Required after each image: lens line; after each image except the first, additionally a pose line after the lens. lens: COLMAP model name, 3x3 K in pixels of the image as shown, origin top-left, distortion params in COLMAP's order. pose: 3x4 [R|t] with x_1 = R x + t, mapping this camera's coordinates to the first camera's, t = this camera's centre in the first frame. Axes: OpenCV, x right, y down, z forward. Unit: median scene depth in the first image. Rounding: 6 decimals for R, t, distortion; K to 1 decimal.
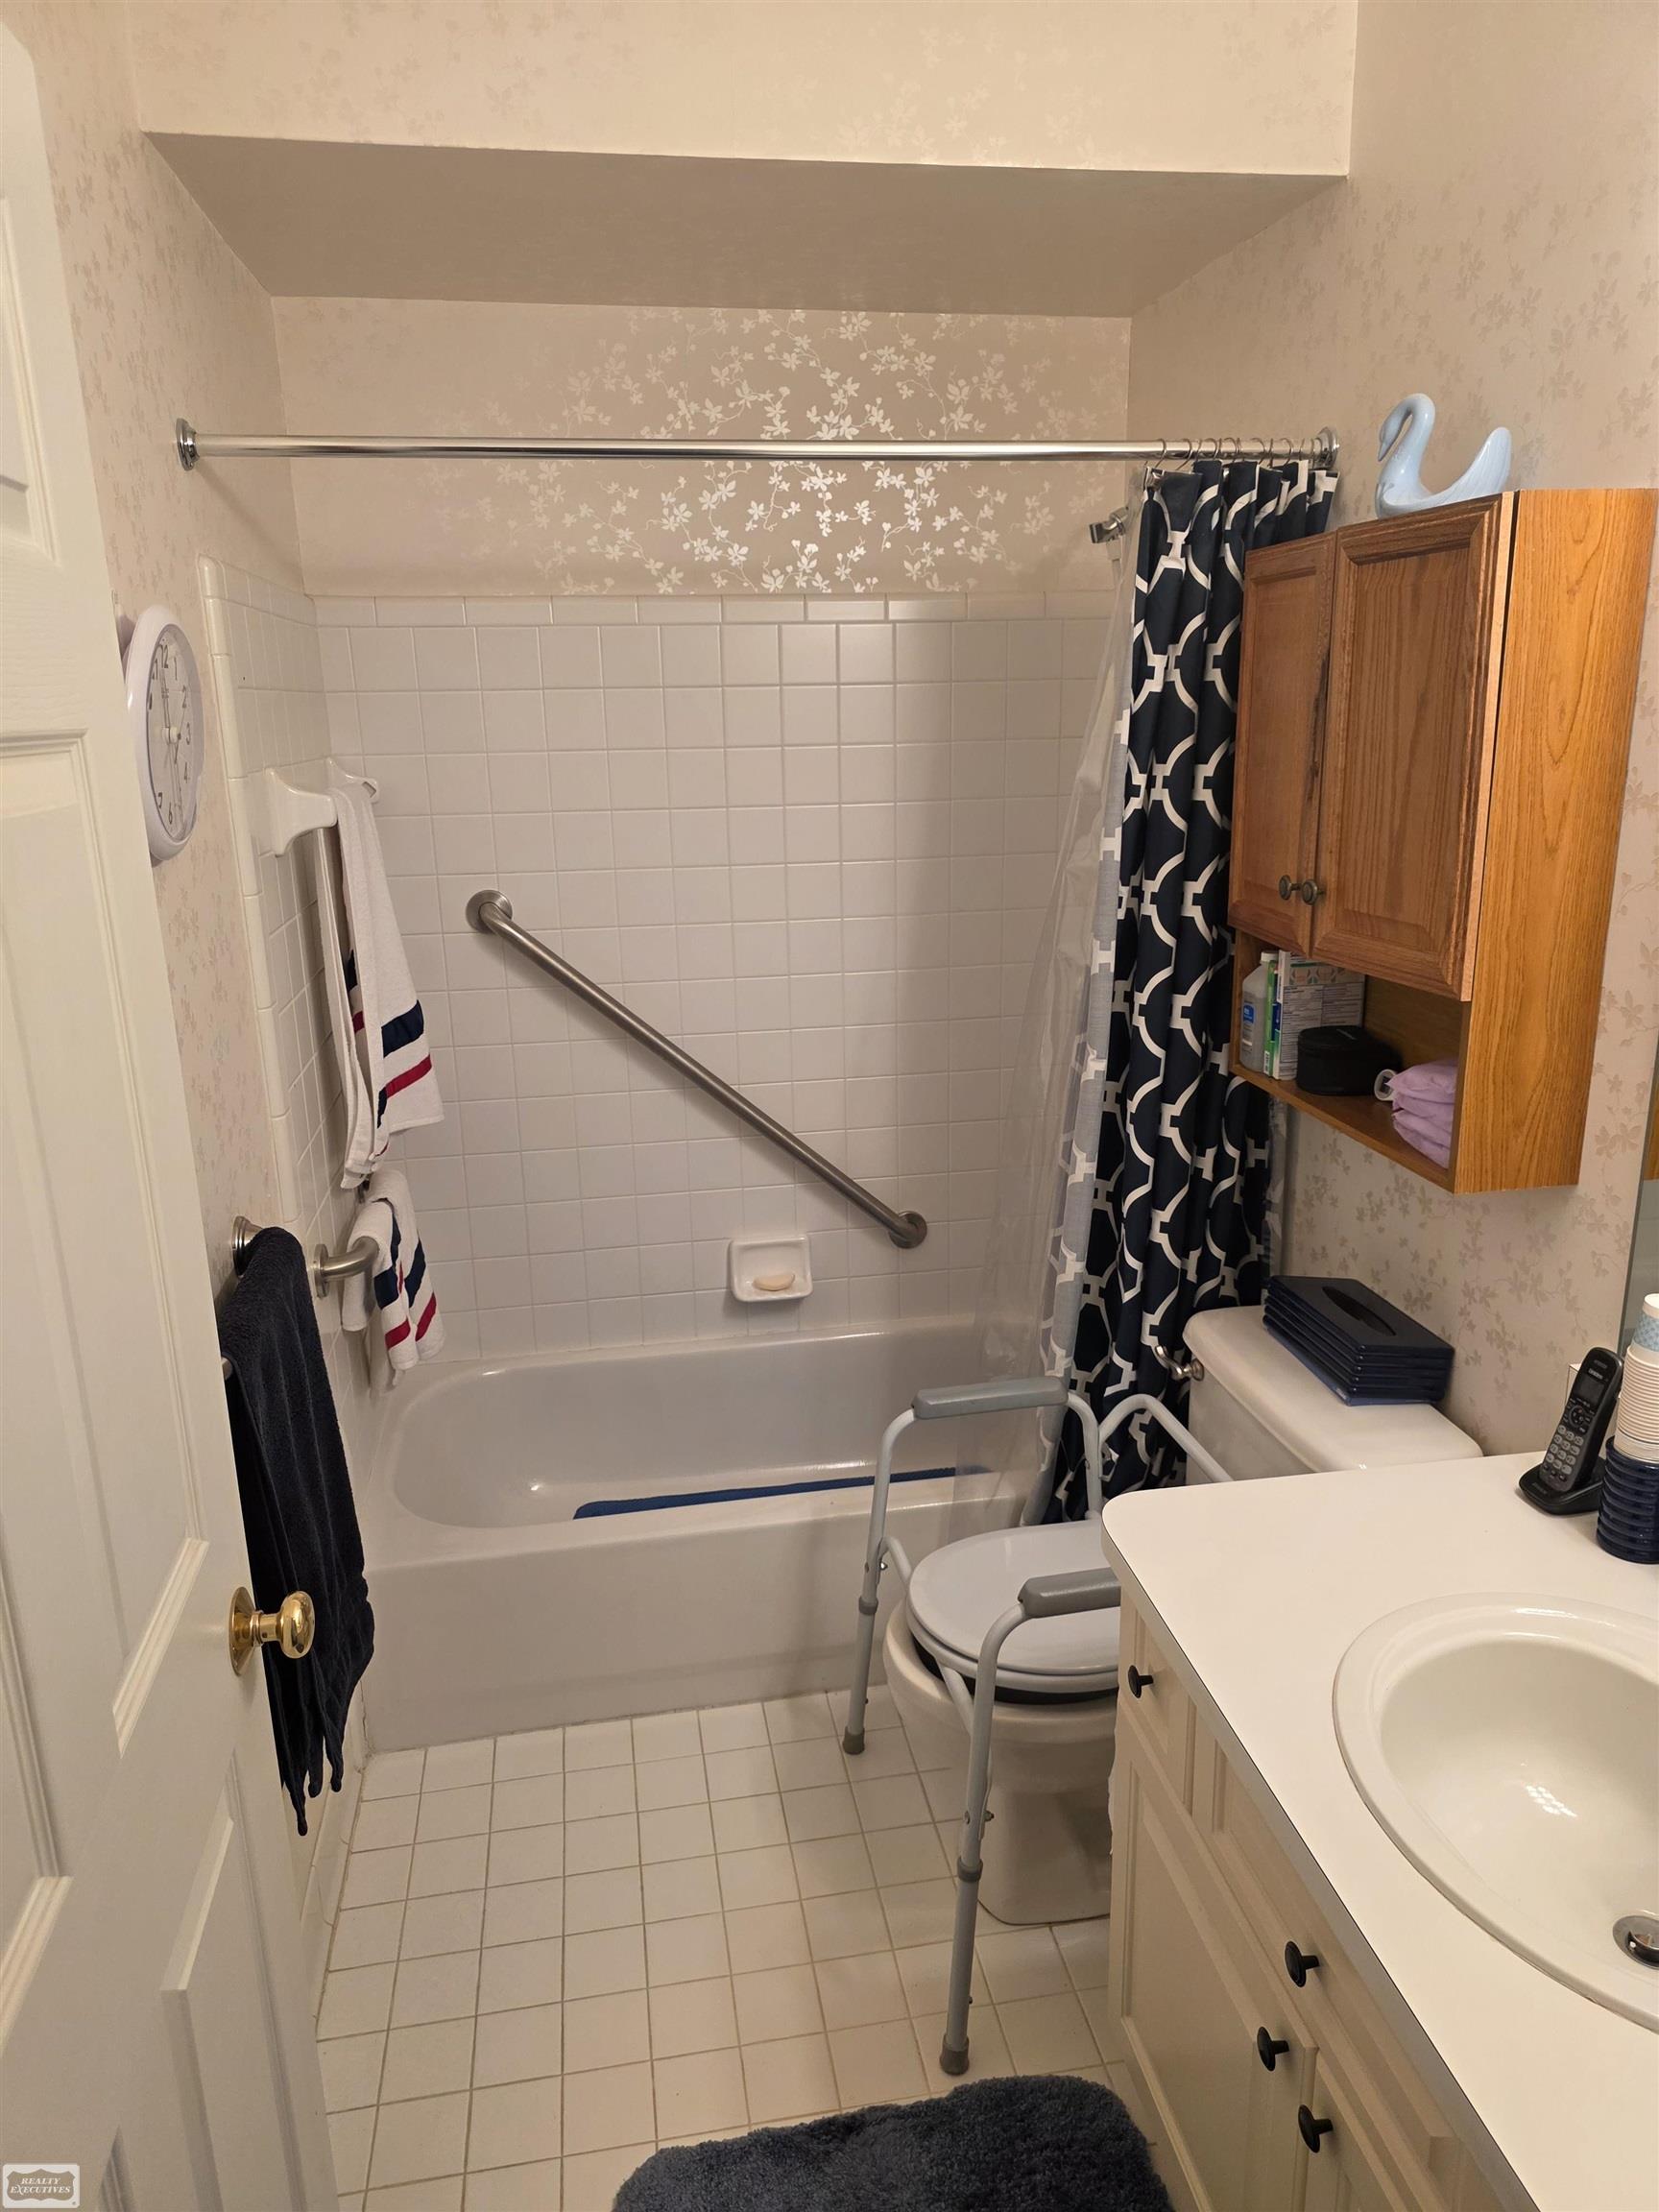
lens RADIAL K [[1479.1, 0, 829.5], [0, 1479.1, 1106.0], [0, 0, 1]] dist [0.075521, -0.066859]
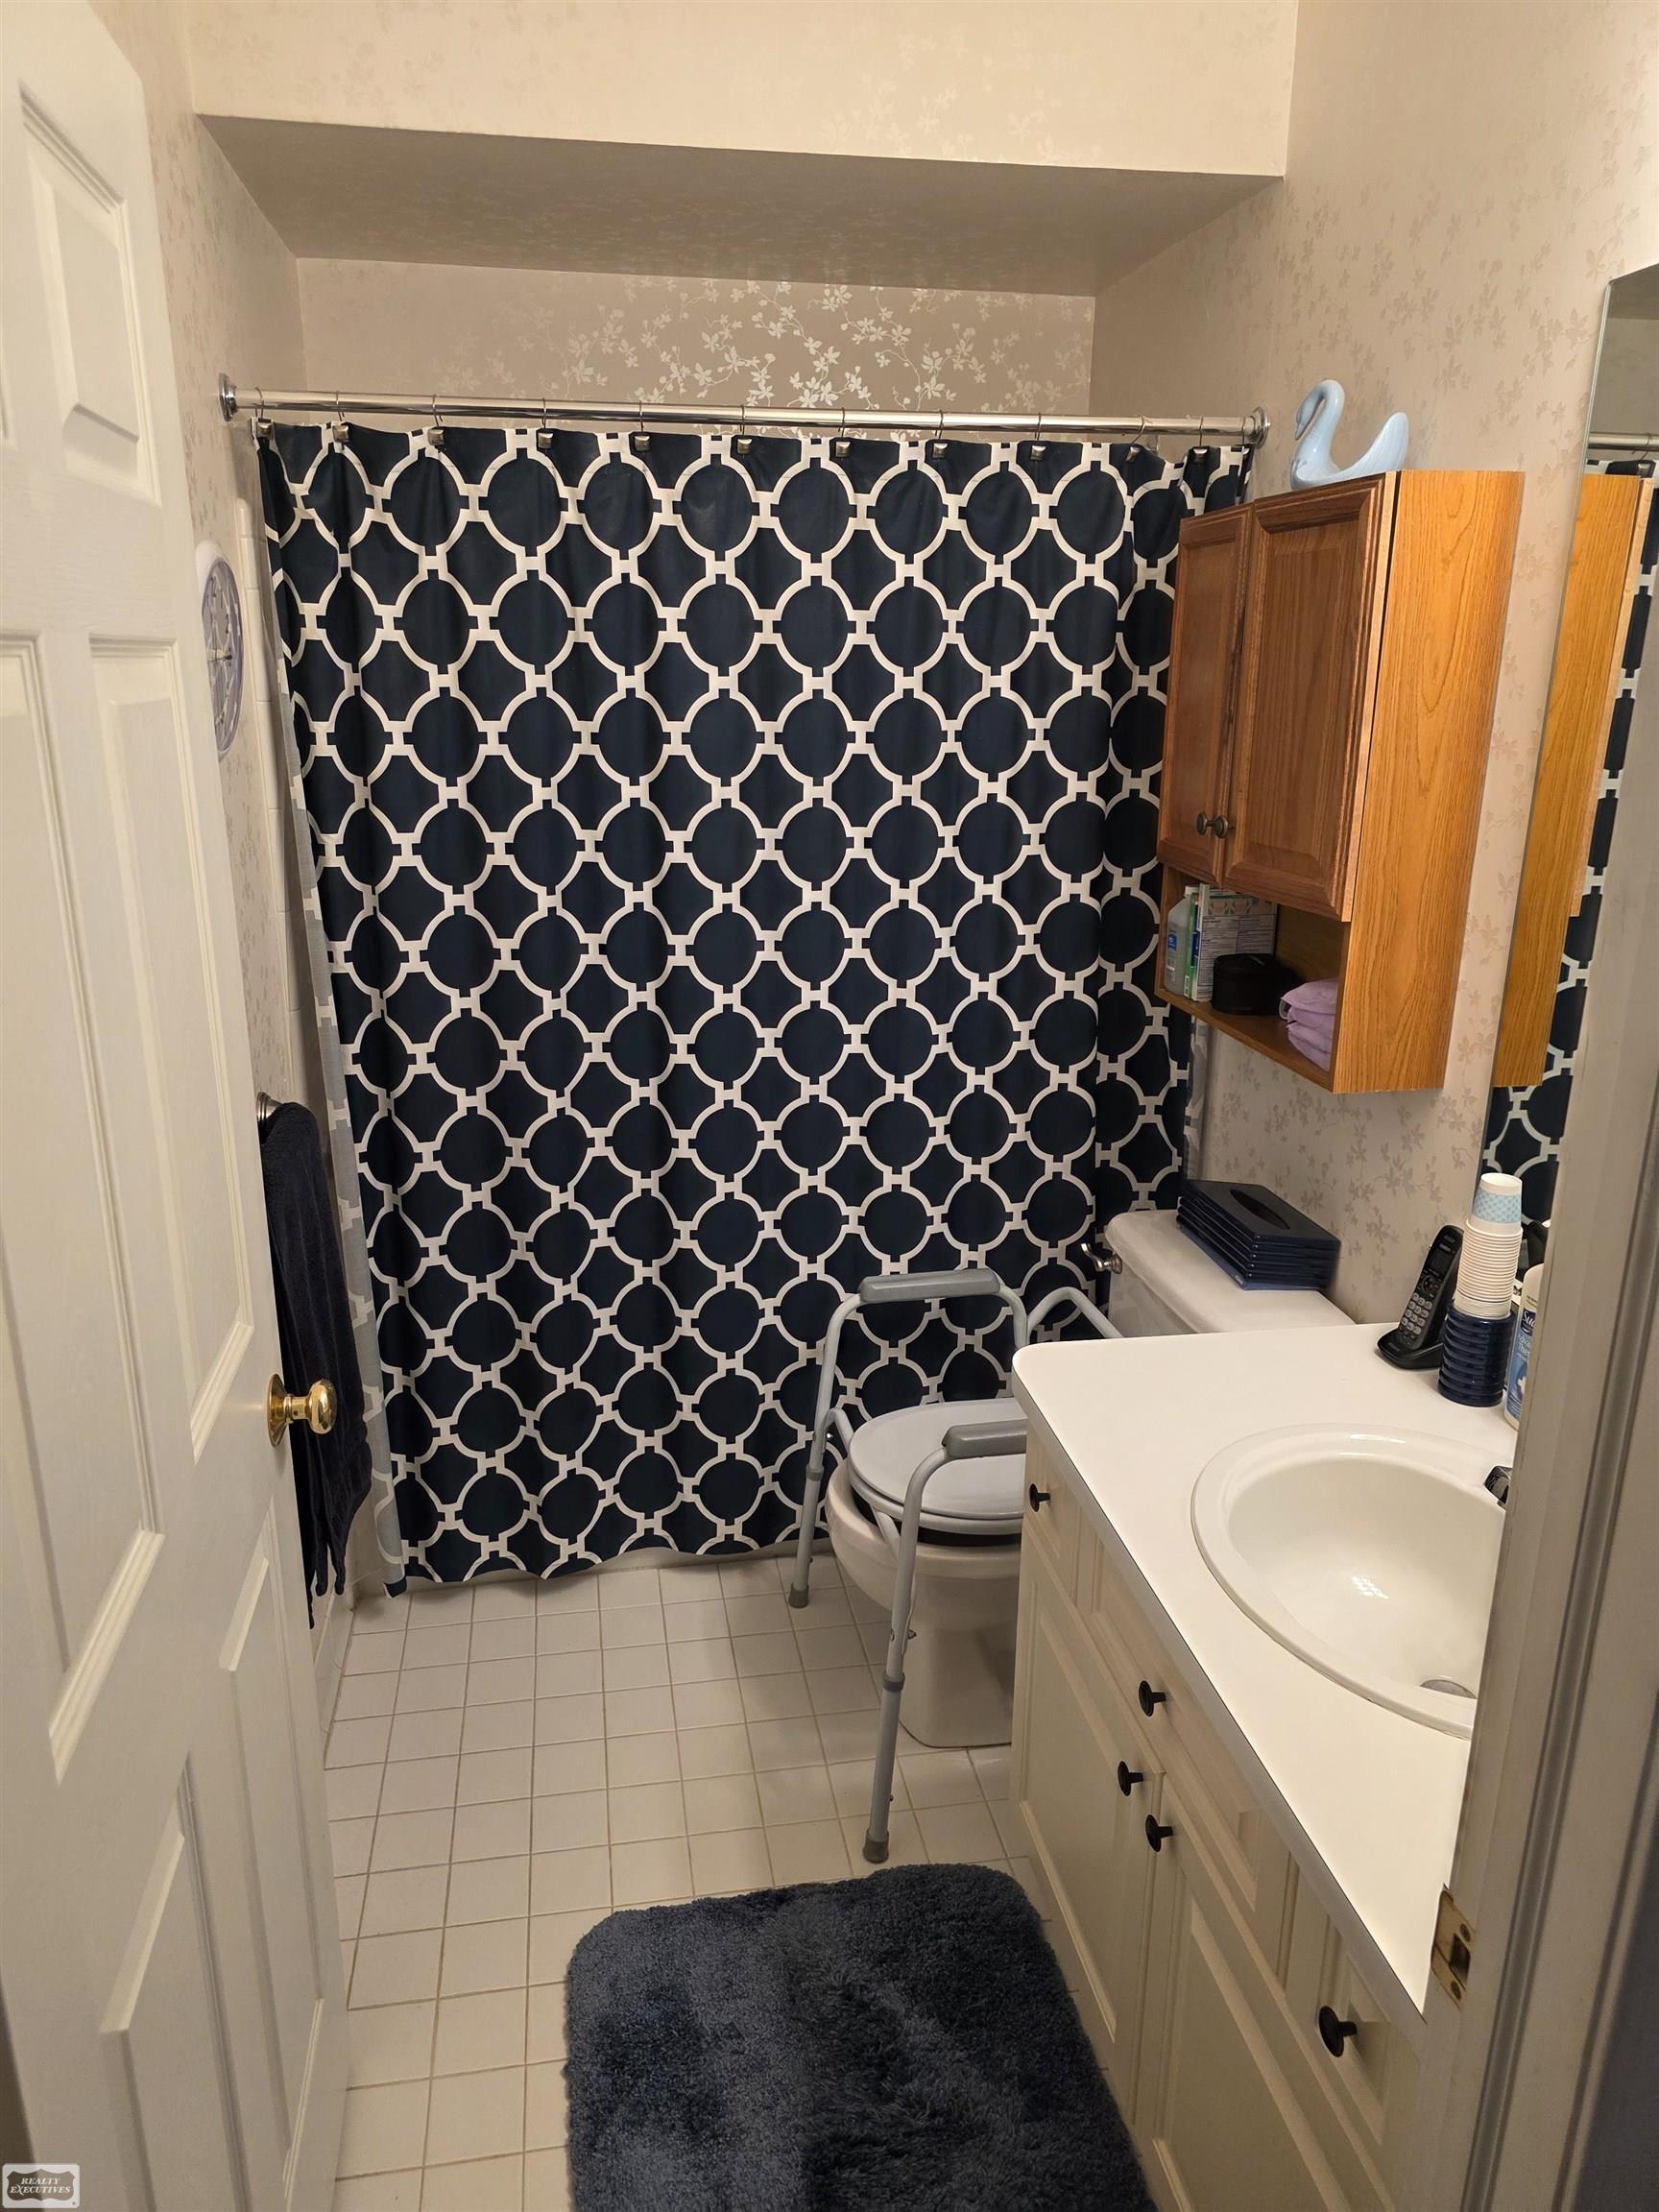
lens RADIAL K [[1491.5, 0, 802.0], [0, 1491.5, 1102.8], [0, 0, 1]] dist [0.080090, -0.074676]
pose [[0.999625, 0.027152, -0.003561, 0.016758], [-0.027082, 0.999462, 0.018500, 0.052428], [0.004061, -0.018396, 0.999823, -0.137143]]
